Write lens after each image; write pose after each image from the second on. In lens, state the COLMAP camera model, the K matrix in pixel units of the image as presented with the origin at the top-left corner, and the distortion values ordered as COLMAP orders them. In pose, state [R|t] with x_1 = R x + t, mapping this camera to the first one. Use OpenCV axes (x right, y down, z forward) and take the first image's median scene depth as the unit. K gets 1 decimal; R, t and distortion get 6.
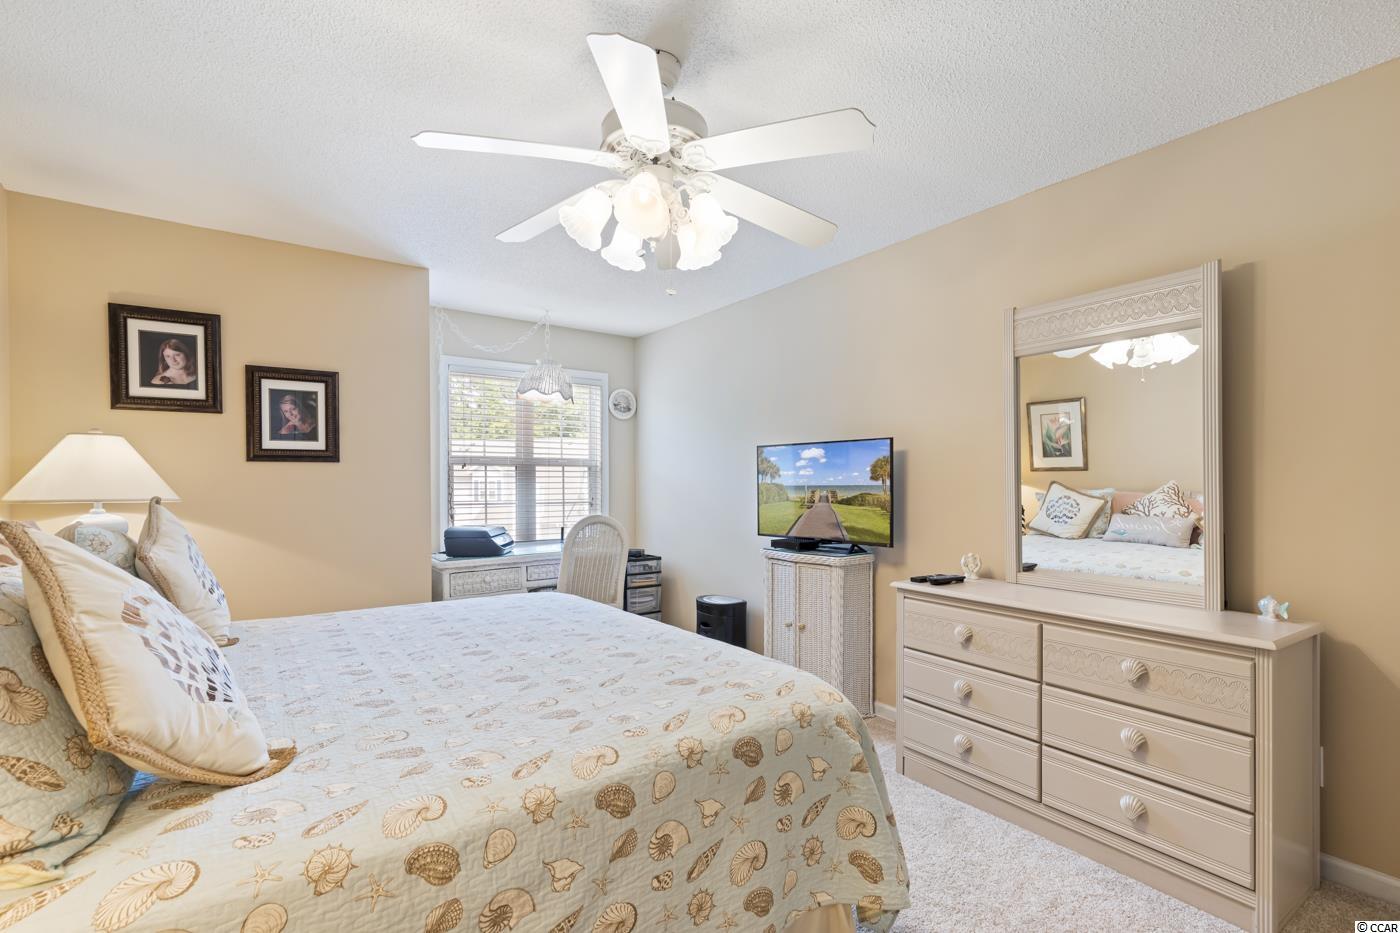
lens RADIAL K [[636.4, 0, 701.8], [0, 636.4, 493.3], [0, 0, 1]] dist [0.005514, -0.001301]
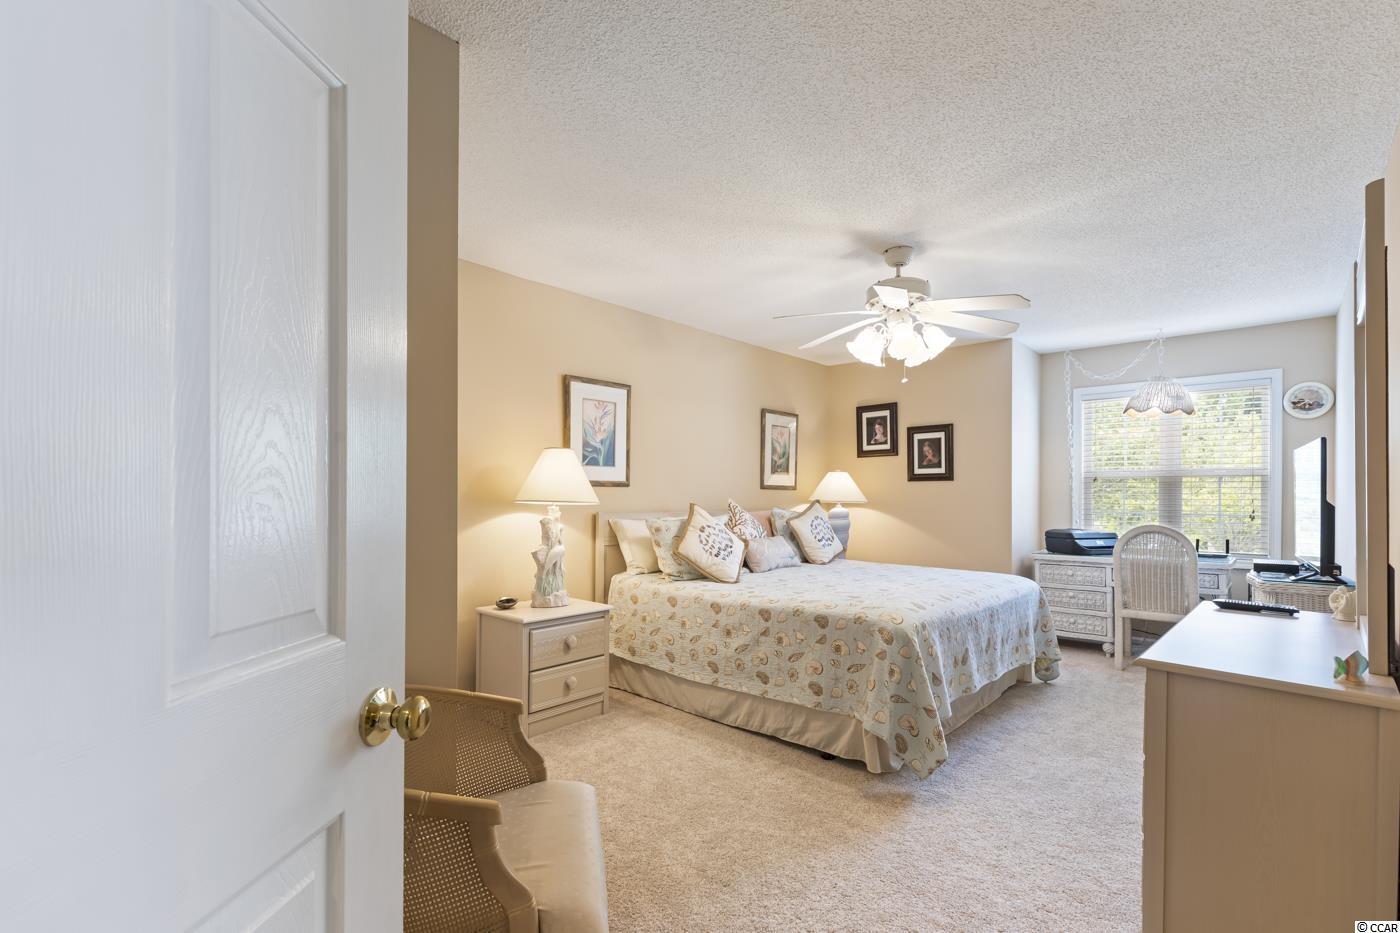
lens RADIAL K [[639.6, 0, 702.0], [0, 639.6, 499.0], [0, 0, 1]] dist [0.006543, -0.001008]
pose [[0.209950, 0.010982, -0.977650, 0.920564], [-0.016434, 0.999835, 0.007702, -0.005532], [0.977574, 0.014450, 0.210096, 0.068056]]
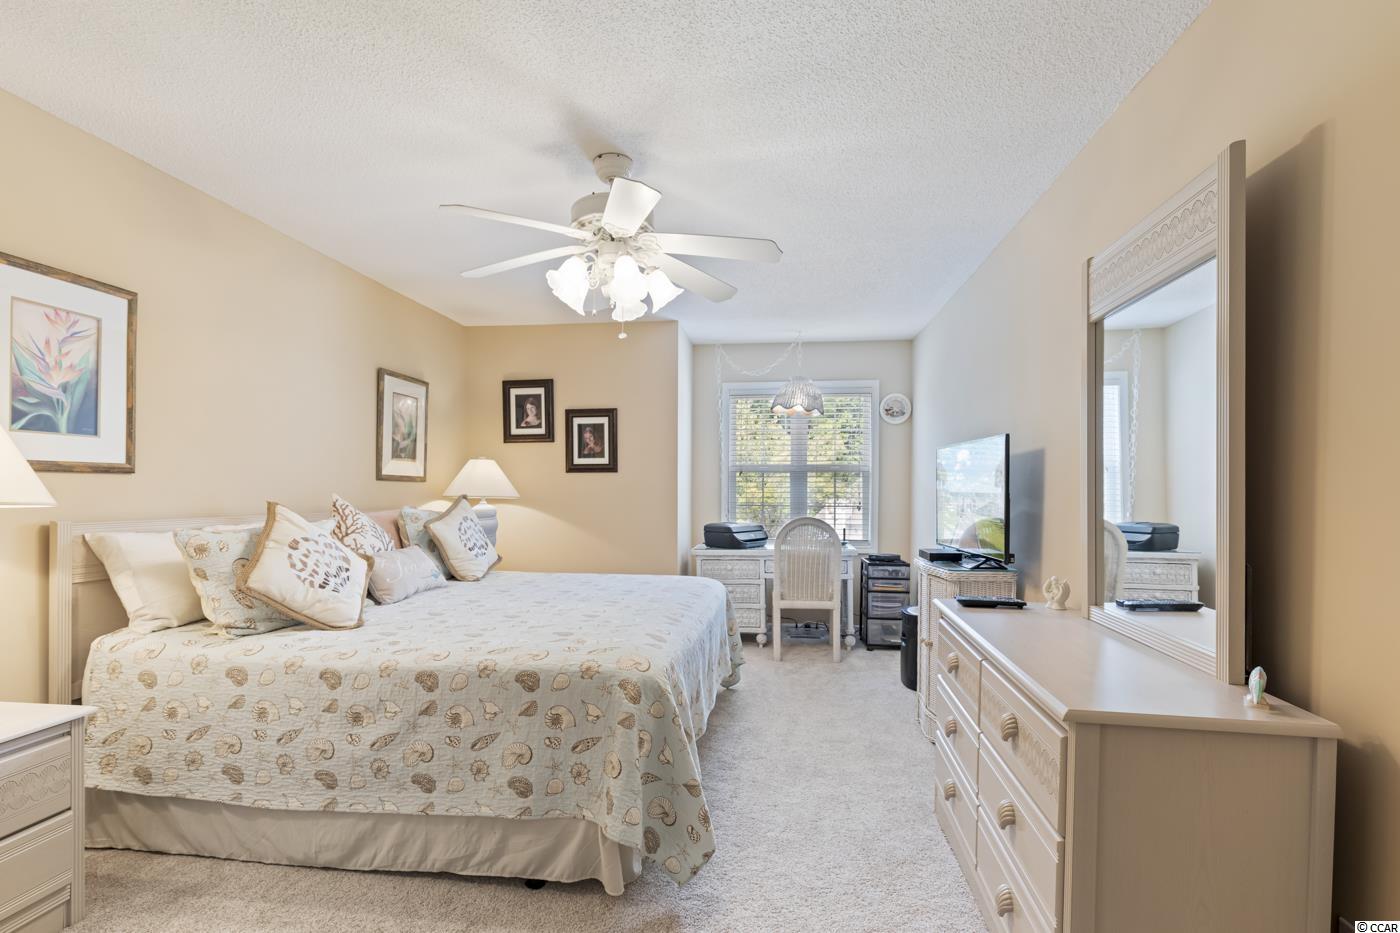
lens RADIAL K [[644.1, 0, 709.9], [0, 644.1, 493.4], [0, 0, 1]] dist [-0.001572, -0.000393]
pose [[0.739246, 0.009489, -0.673369, 0.582660], [-0.013858, 0.999903, -0.001122, -0.003824], [0.673293, 0.010161, 0.739306, 0.098001]]
